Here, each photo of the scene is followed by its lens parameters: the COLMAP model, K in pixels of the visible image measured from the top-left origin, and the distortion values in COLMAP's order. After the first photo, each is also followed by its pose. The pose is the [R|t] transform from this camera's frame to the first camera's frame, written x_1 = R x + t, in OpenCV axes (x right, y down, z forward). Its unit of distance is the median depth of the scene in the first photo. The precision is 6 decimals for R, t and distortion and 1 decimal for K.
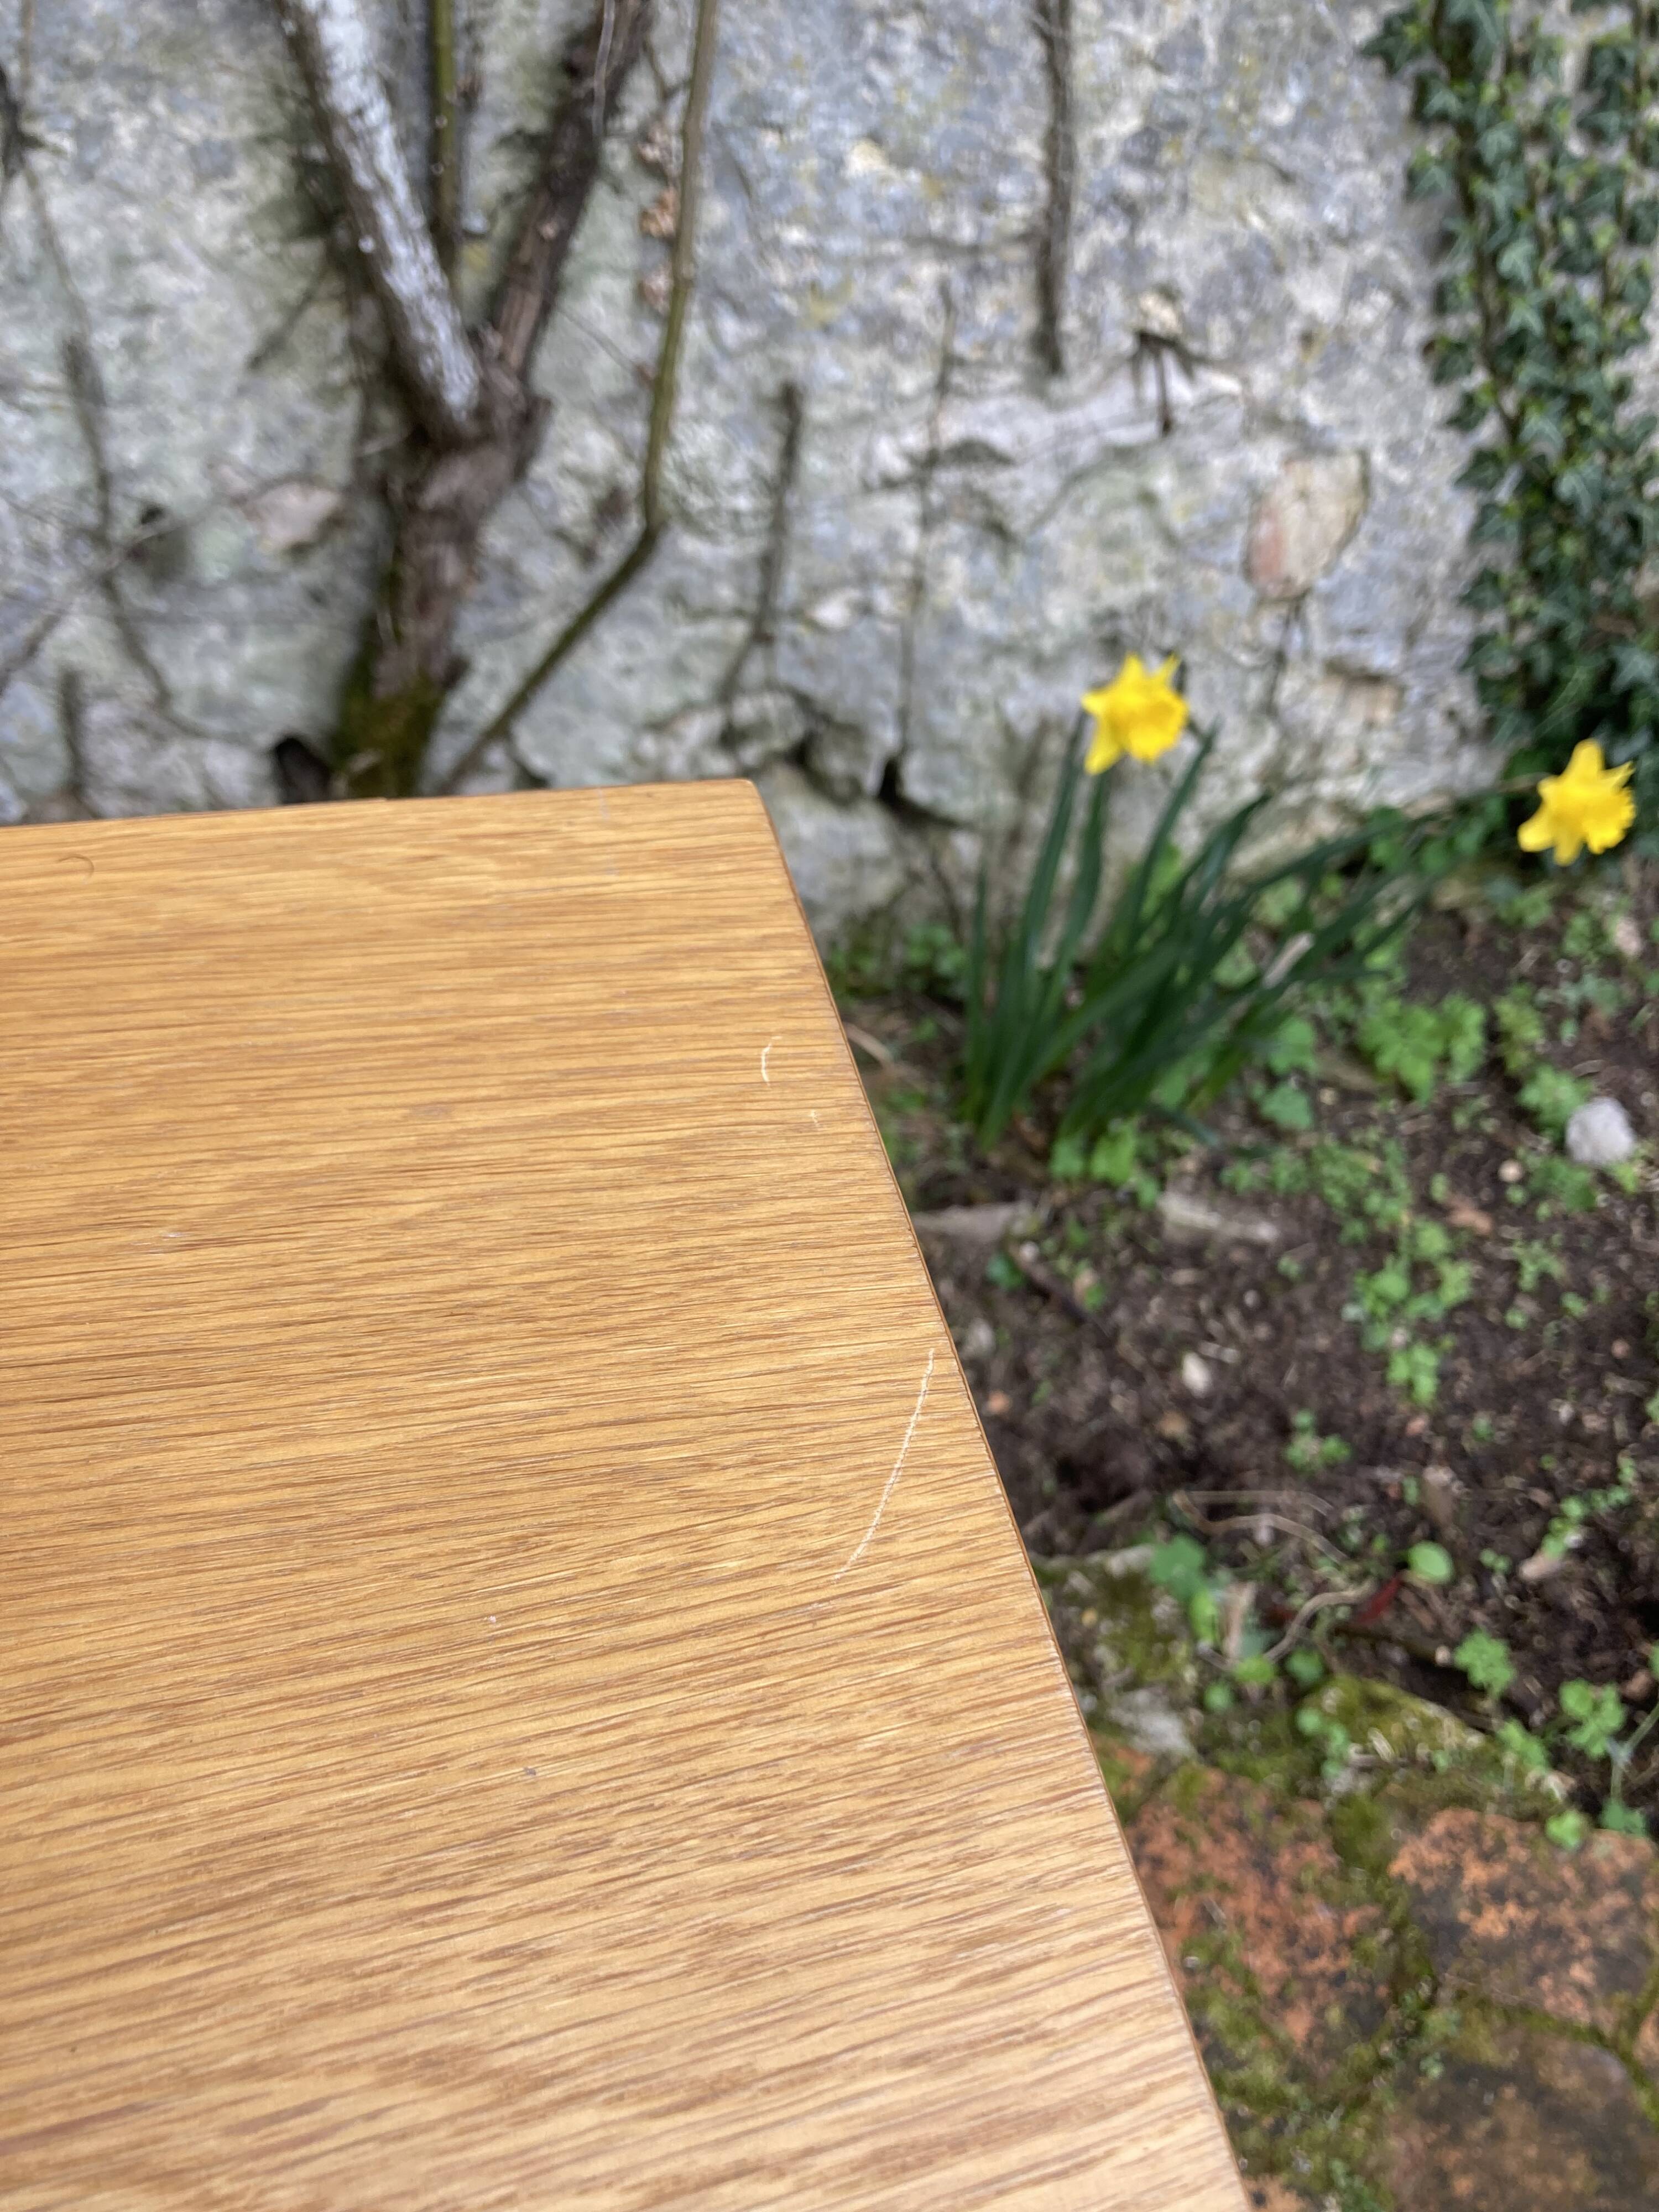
lens RADIAL K [[1820.8, 0, 830.8], [0, 1820.8, 1058.4], [0, 0, 1]] dist [0.010617, 0.004899]
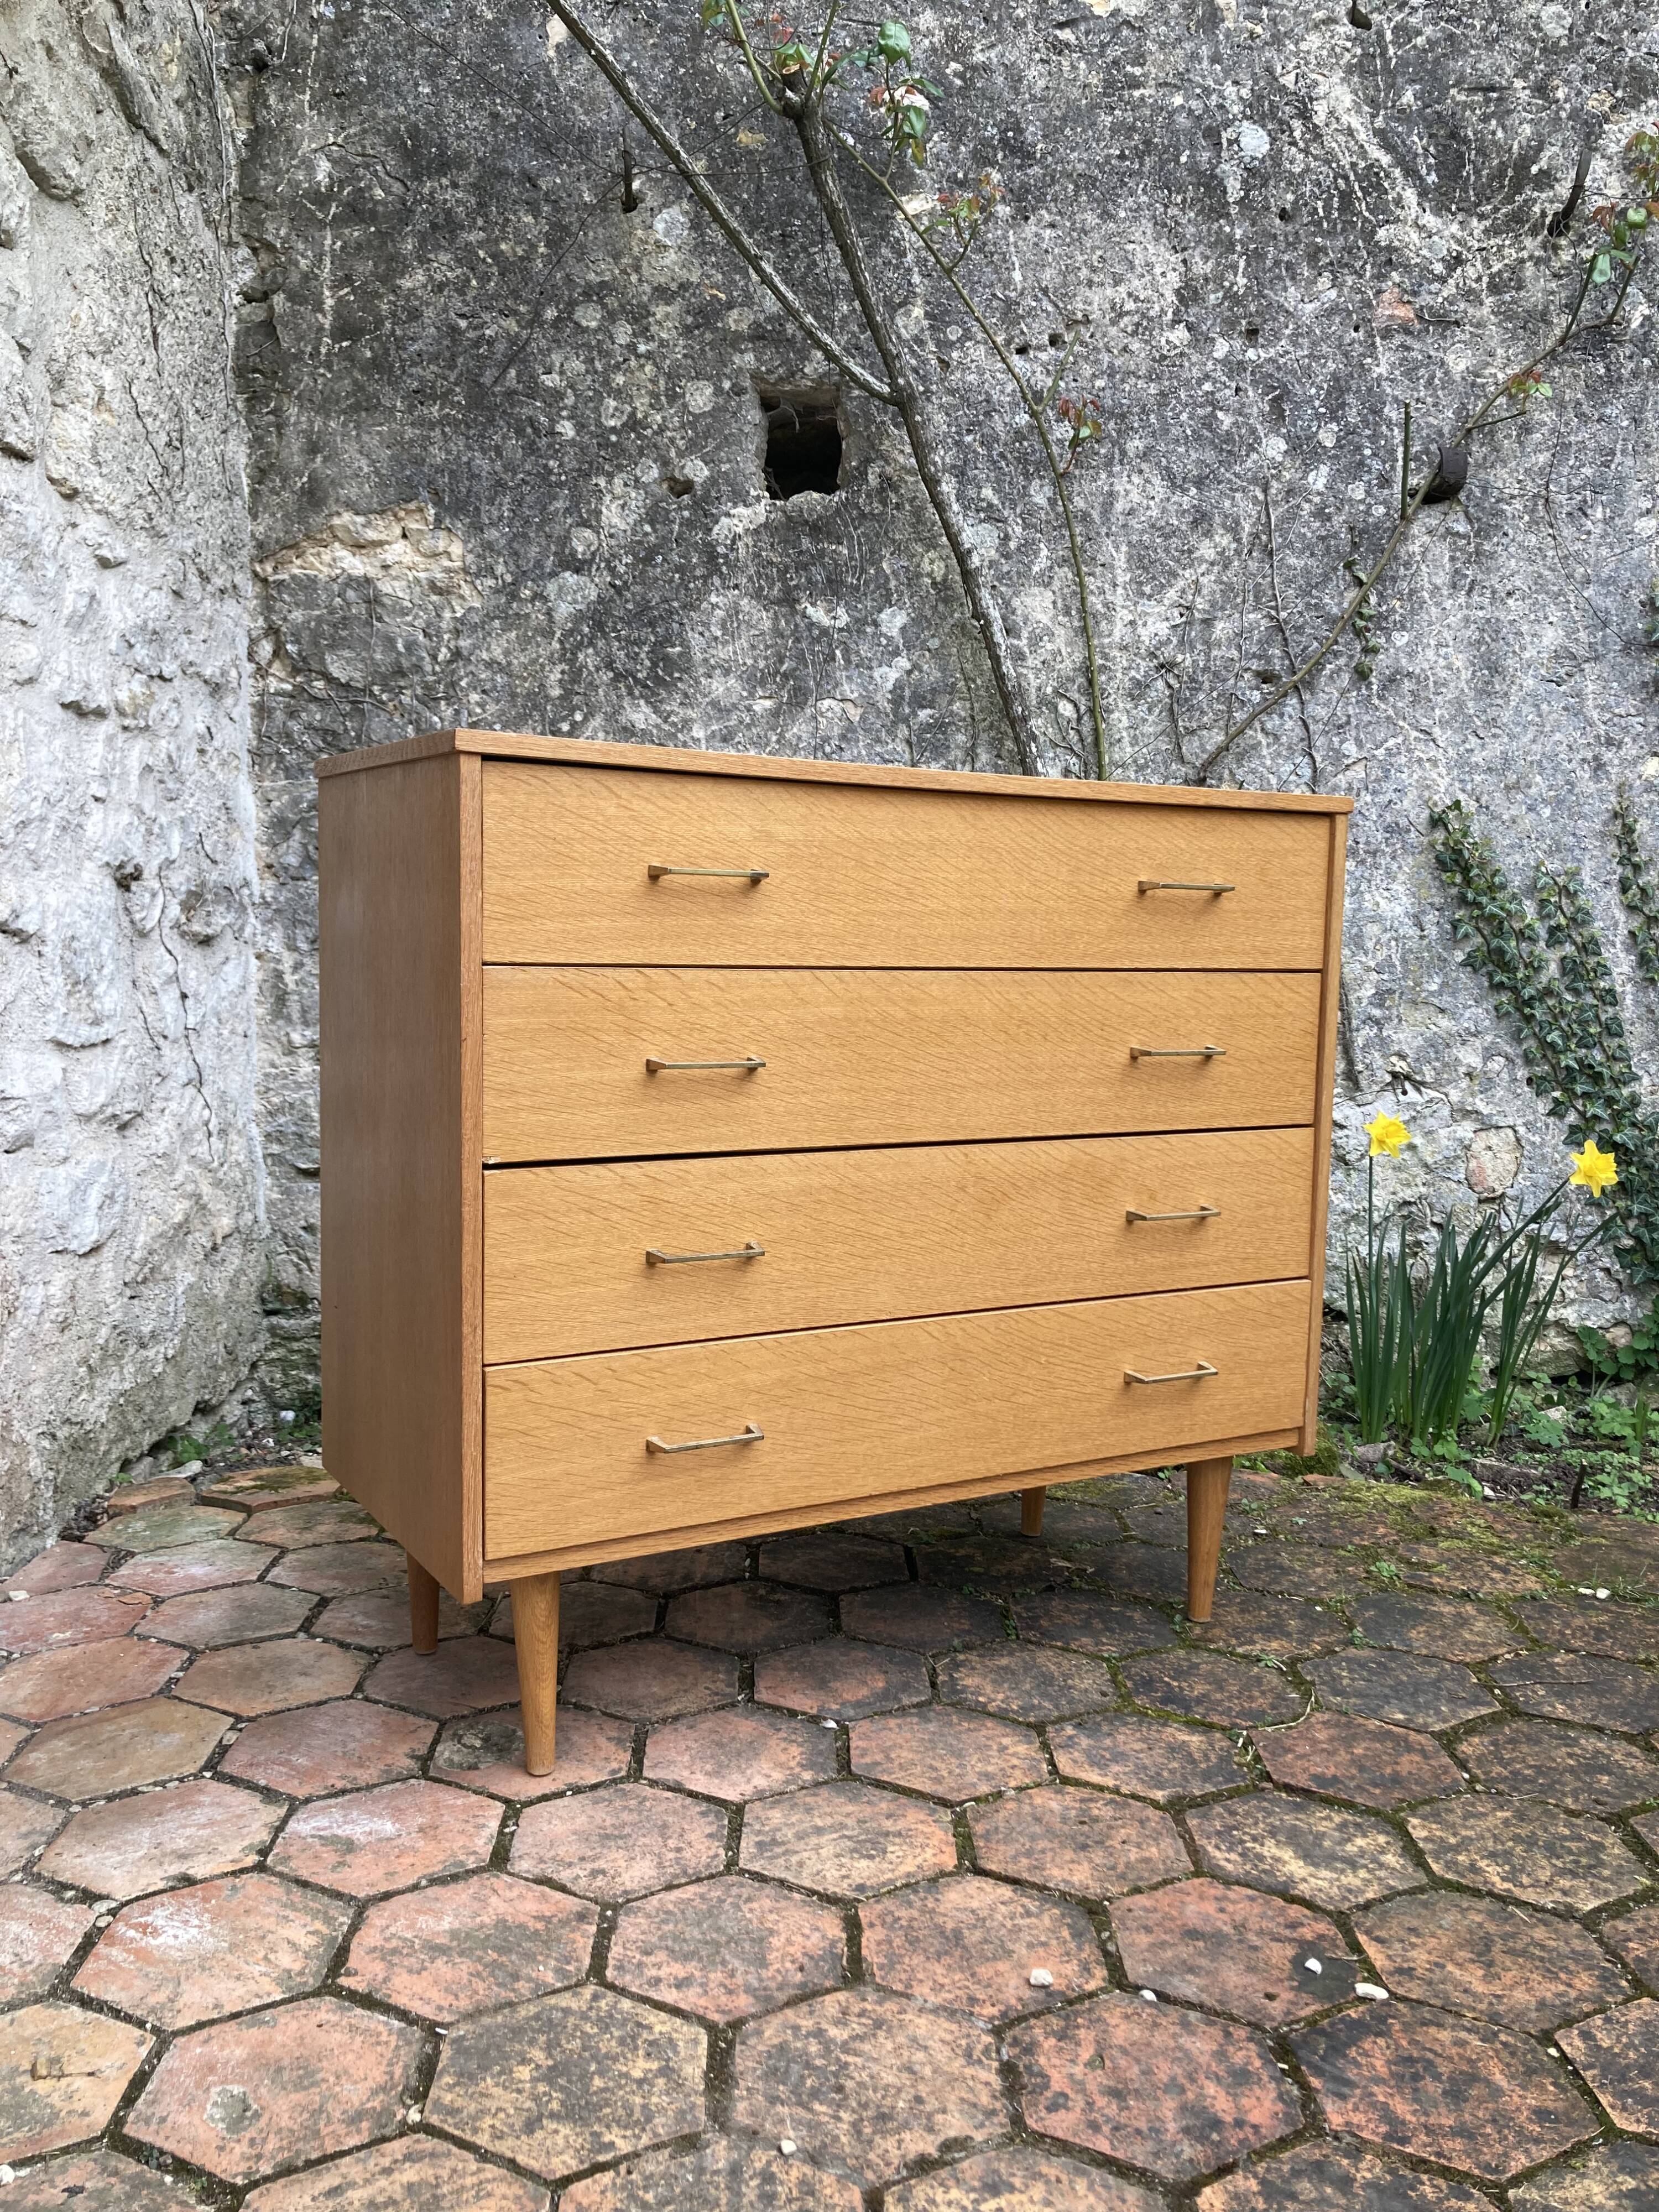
lens RADIAL K [[1817.9, 0, 820.7], [0, 1817.9, 1060.5], [0, 0, 1]] dist [0.017513, -0.008427]
pose [[0.967435, -0.082490, -0.239302, 0.016979], [-0.101157, 0.740632, -0.664253, 1.284630], [0.232029, 0.666828, 0.708168, -0.900501]]
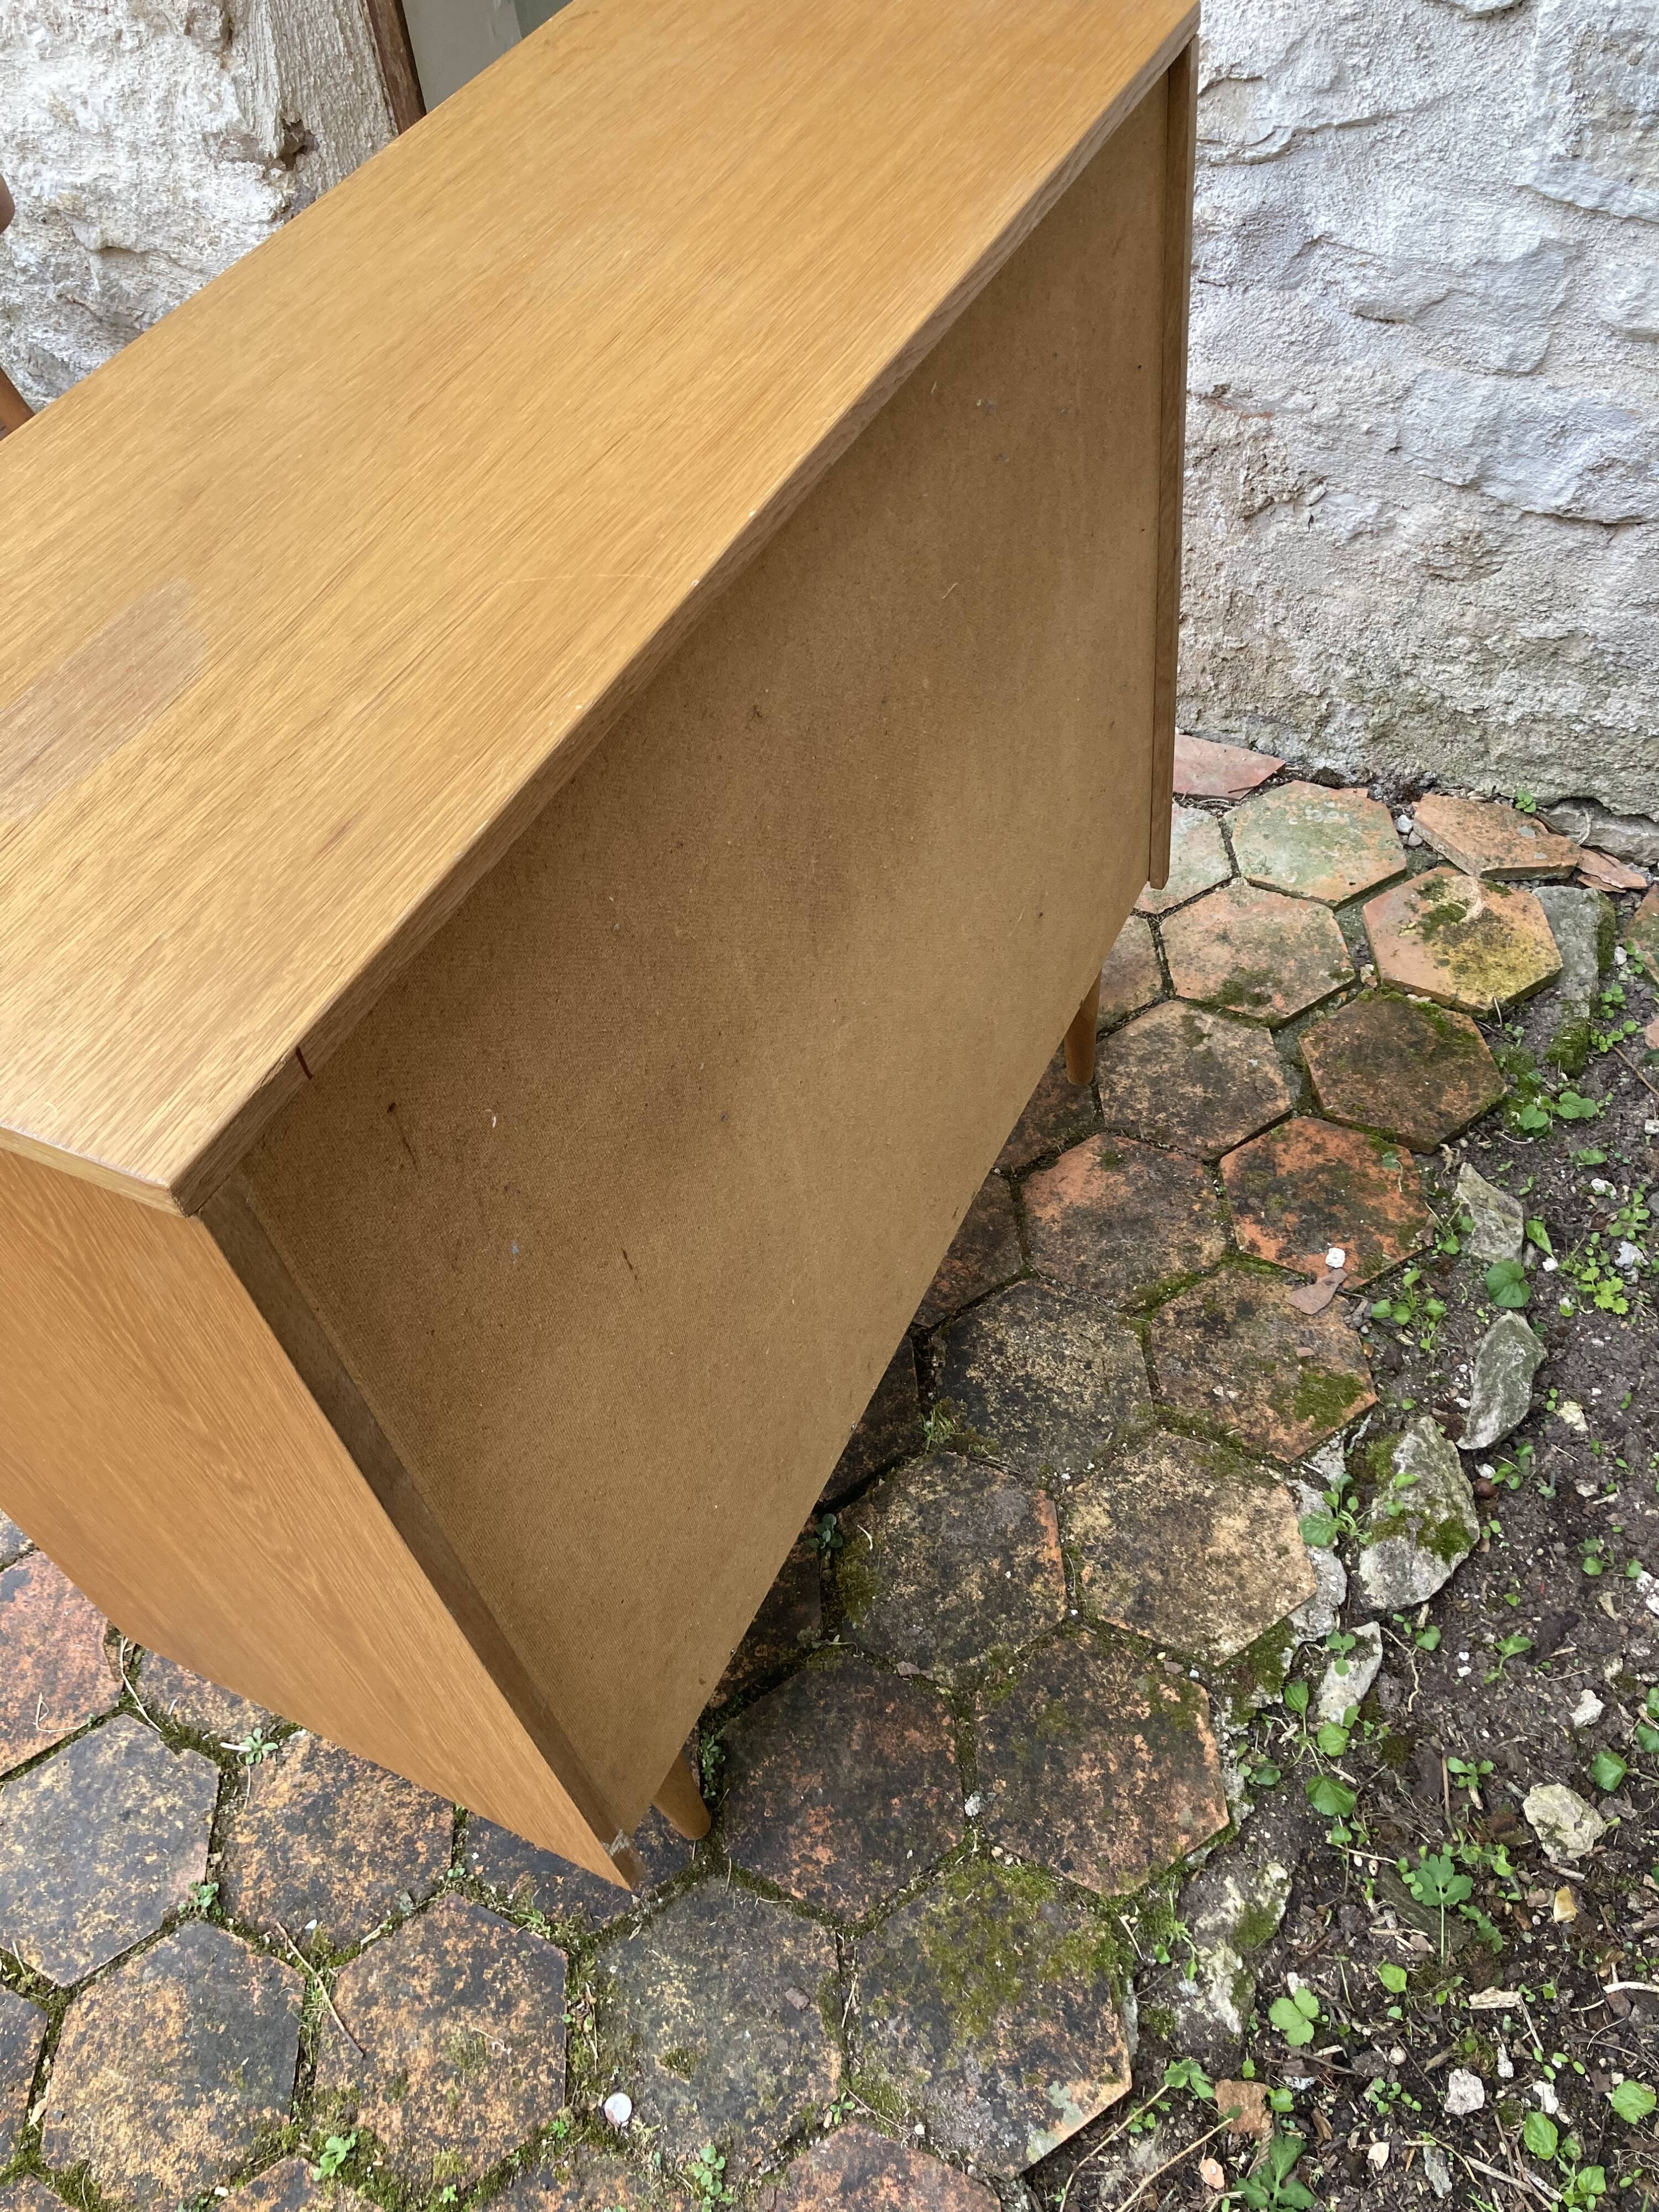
lens RADIAL K [[1819.7, 0, 810.6], [0, 1819.7, 1115.6], [0, 0, 1]] dist [0.008966, 0.013810]
pose [[-0.665609, 0.545224, -0.509603, 0.102970], [-0.507187, 0.170445, 0.844813, -0.484241], [0.547472, 0.820779, 0.163081, 0.208813]]
